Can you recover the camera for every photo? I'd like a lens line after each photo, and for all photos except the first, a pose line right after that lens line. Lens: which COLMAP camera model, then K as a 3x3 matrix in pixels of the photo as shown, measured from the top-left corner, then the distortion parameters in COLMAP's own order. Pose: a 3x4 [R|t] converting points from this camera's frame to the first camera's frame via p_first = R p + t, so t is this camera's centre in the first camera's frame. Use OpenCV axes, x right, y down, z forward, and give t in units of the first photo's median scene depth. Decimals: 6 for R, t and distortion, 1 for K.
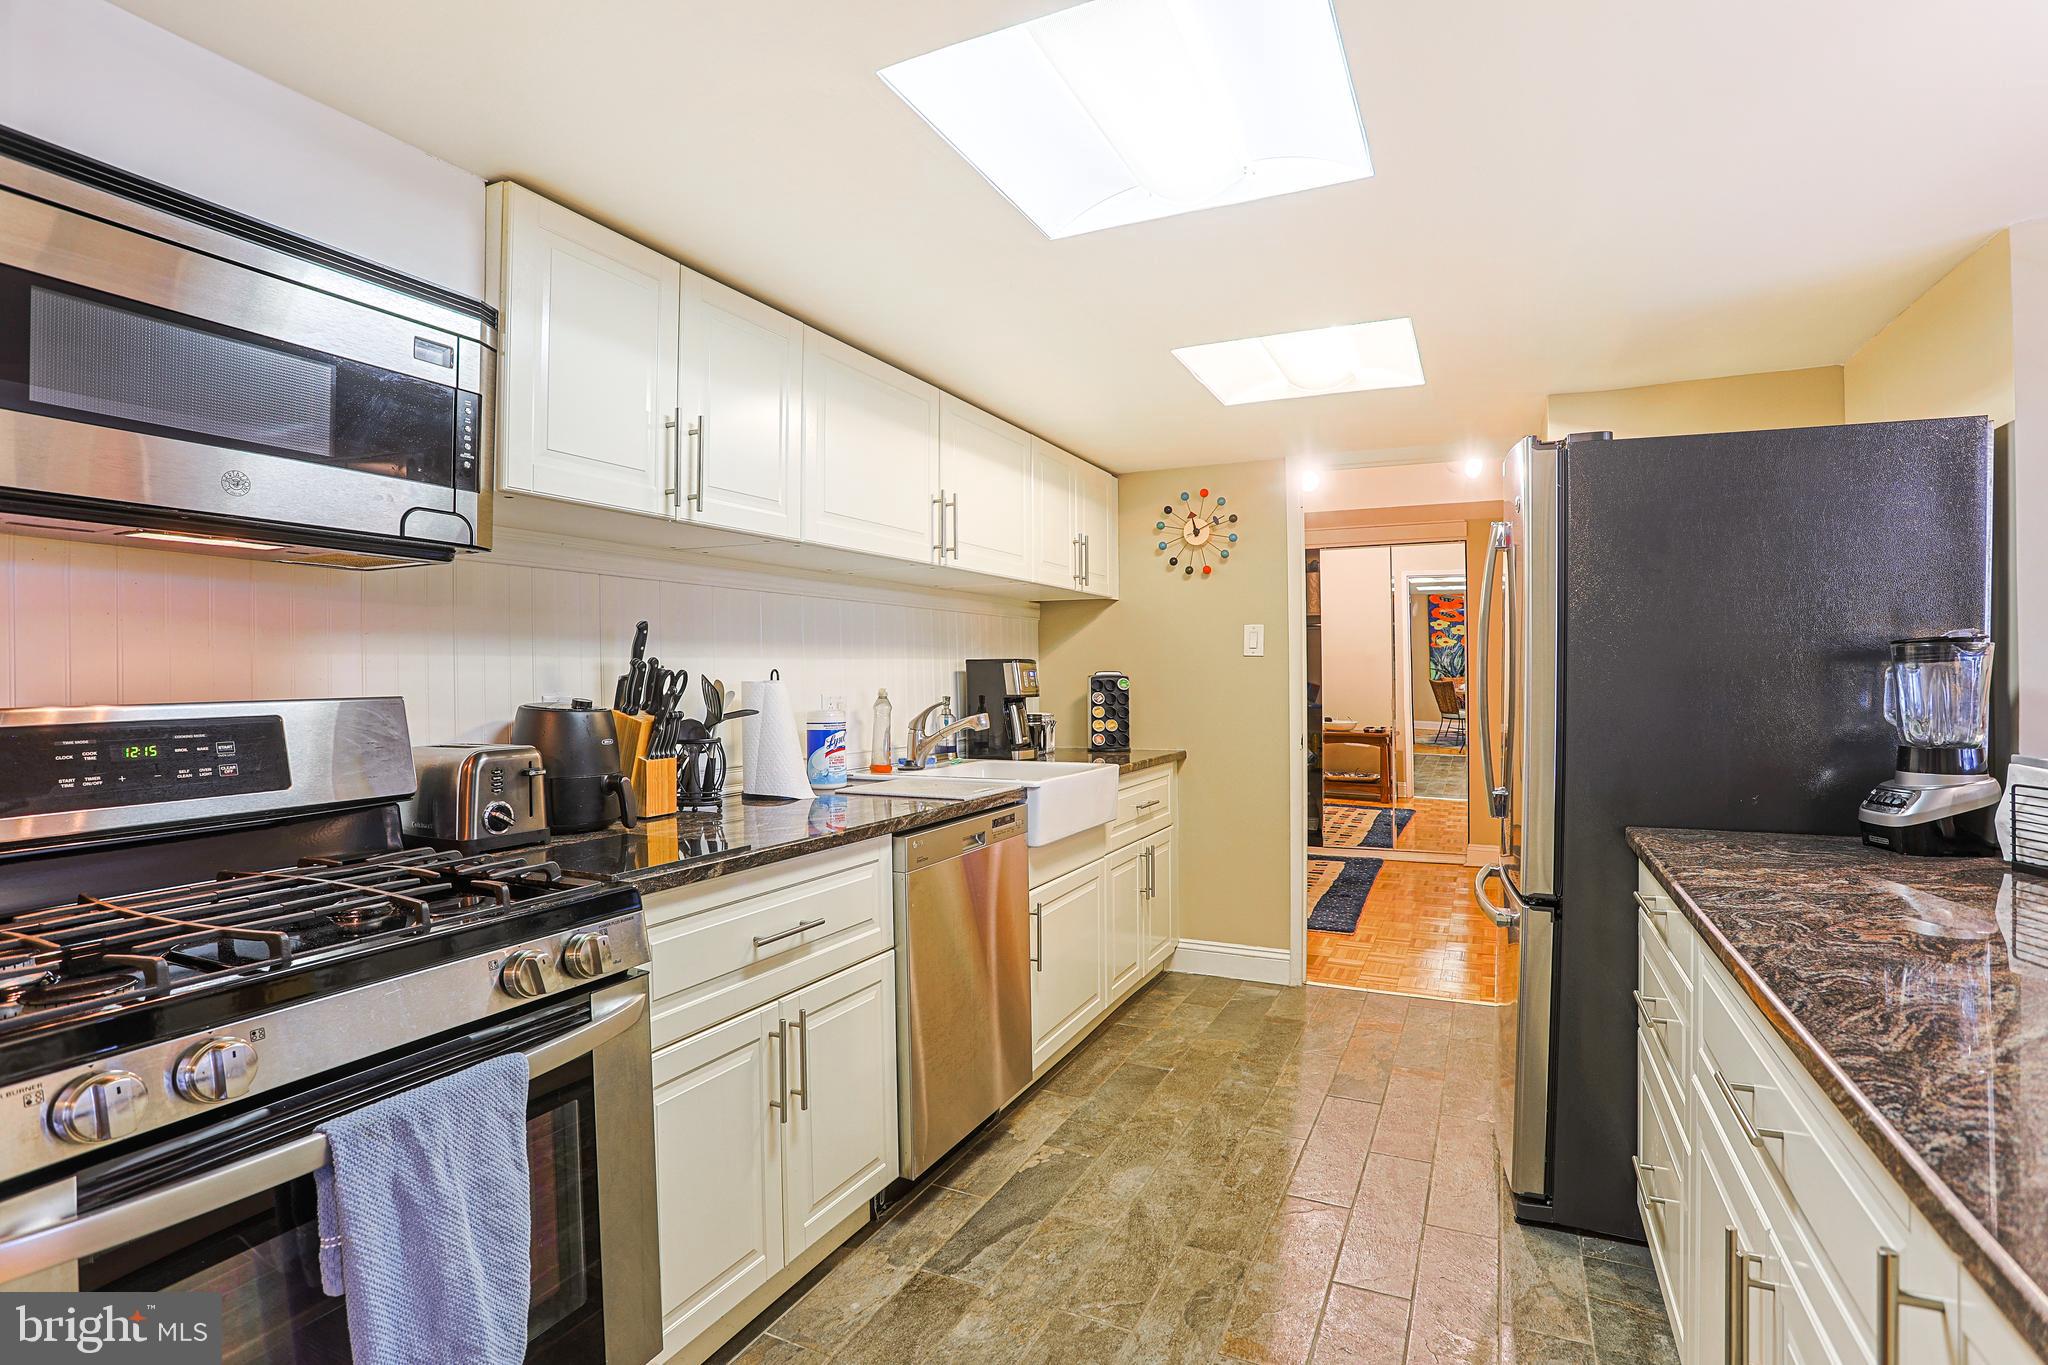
lens RADIAL K [[992.7, 0, 1026.5], [0, 992.7, 676.8], [0, 0, 1]] dist [-0.074364, 0.029811]
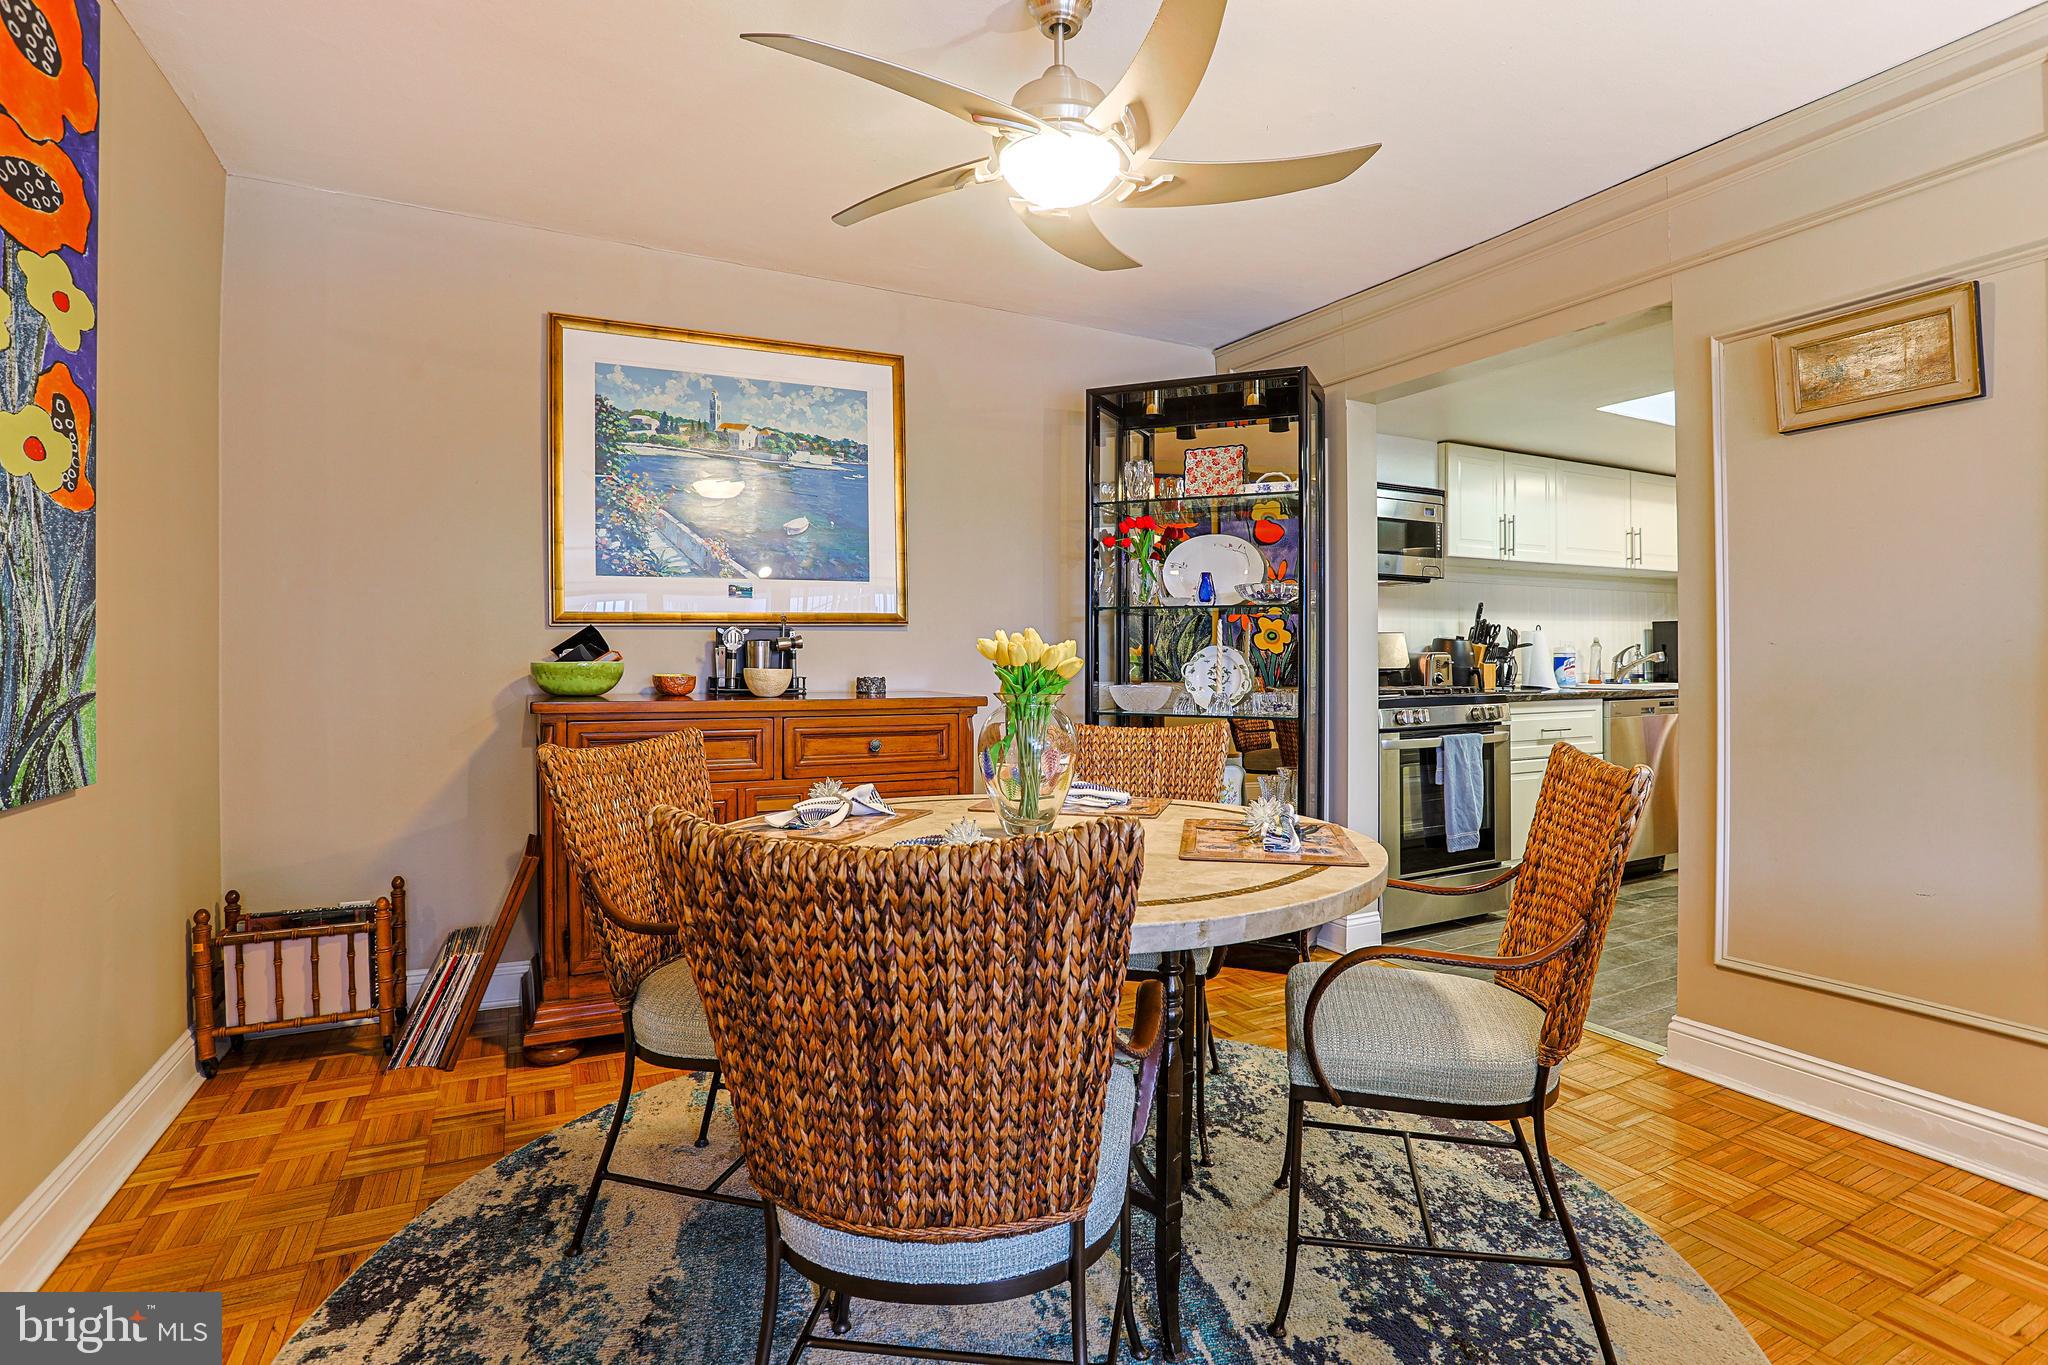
lens RADIAL K [[1019.2, 0, 1042.8], [0, 1019.2, 658.6], [0, 0, 1]] dist [-0.075088, 0.048273]
pose [[0.803323, 0.002421, -0.595539, 0.184368], [-0.002613, 0.999996, 0.000541, 0.075033], [0.595538, 0.001121, 0.803326, -1.504740]]
